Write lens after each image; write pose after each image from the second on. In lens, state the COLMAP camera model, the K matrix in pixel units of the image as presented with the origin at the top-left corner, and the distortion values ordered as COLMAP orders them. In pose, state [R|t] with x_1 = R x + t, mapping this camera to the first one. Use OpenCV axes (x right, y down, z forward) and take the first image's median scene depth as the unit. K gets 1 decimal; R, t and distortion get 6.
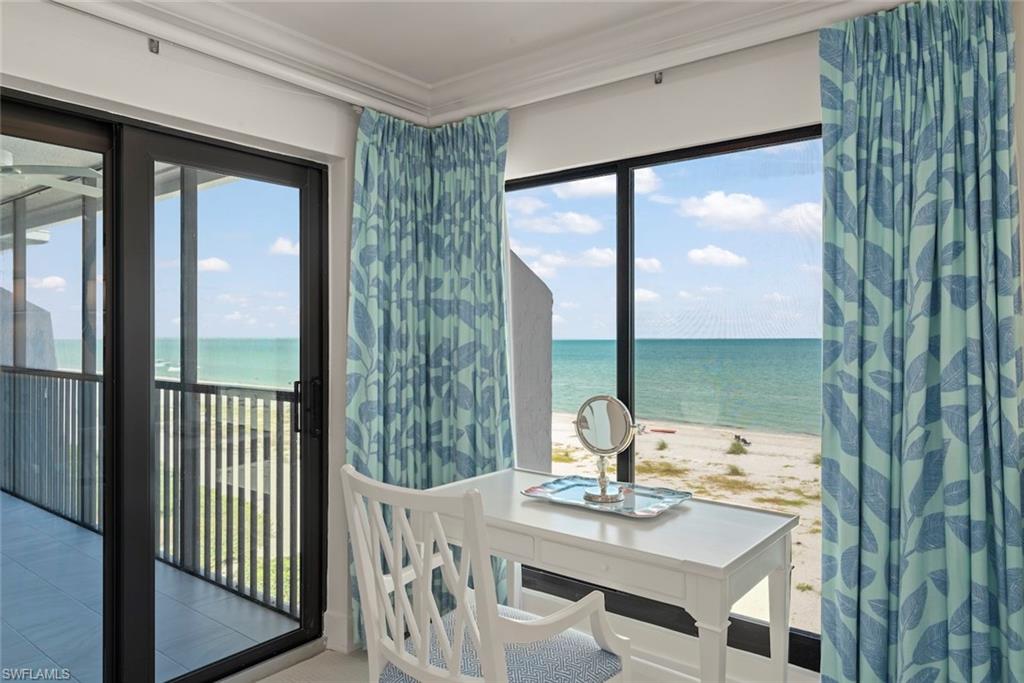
lens RADIAL K [[685.8, 0, 508.7], [0, 685.8, 330.6], [0, 0, 1]] dist [0.006073, 0.000181]
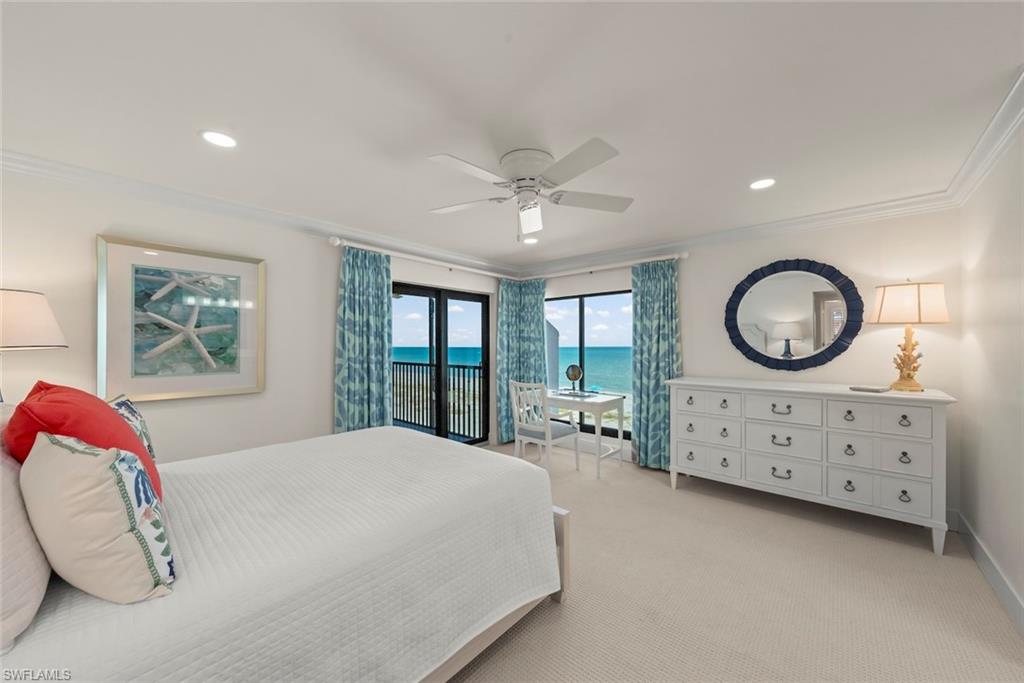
lens RADIAL K [[376.9, 0, 510.3], [0, 376.9, 346.7], [0, 0, 1]] dist [0.002667, -0.000407]
pose [[0.997930, -0.003392, -0.064225, -0.057019], [0.004351, 0.999881, 0.014790, -0.026228], [0.064167, -0.015039, 0.997826, -0.831466]]
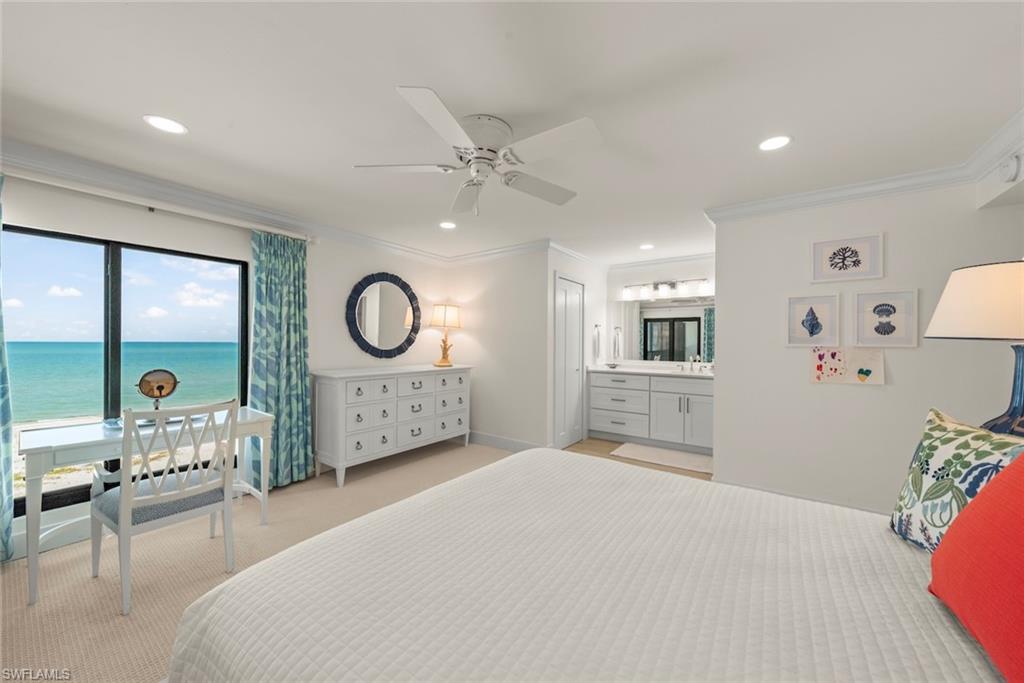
lens RADIAL K [[376.9, 0, 519.3], [0, 376.9, 344.6], [0, 0, 1]] dist [0.002667, -0.000407]
pose [[-0.051349, 0.001526, 0.998680, -0.866757], [-0.008957, 0.999958, -0.001989, 0.013776], [-0.998641, -0.009048, -0.051333, -0.008260]]
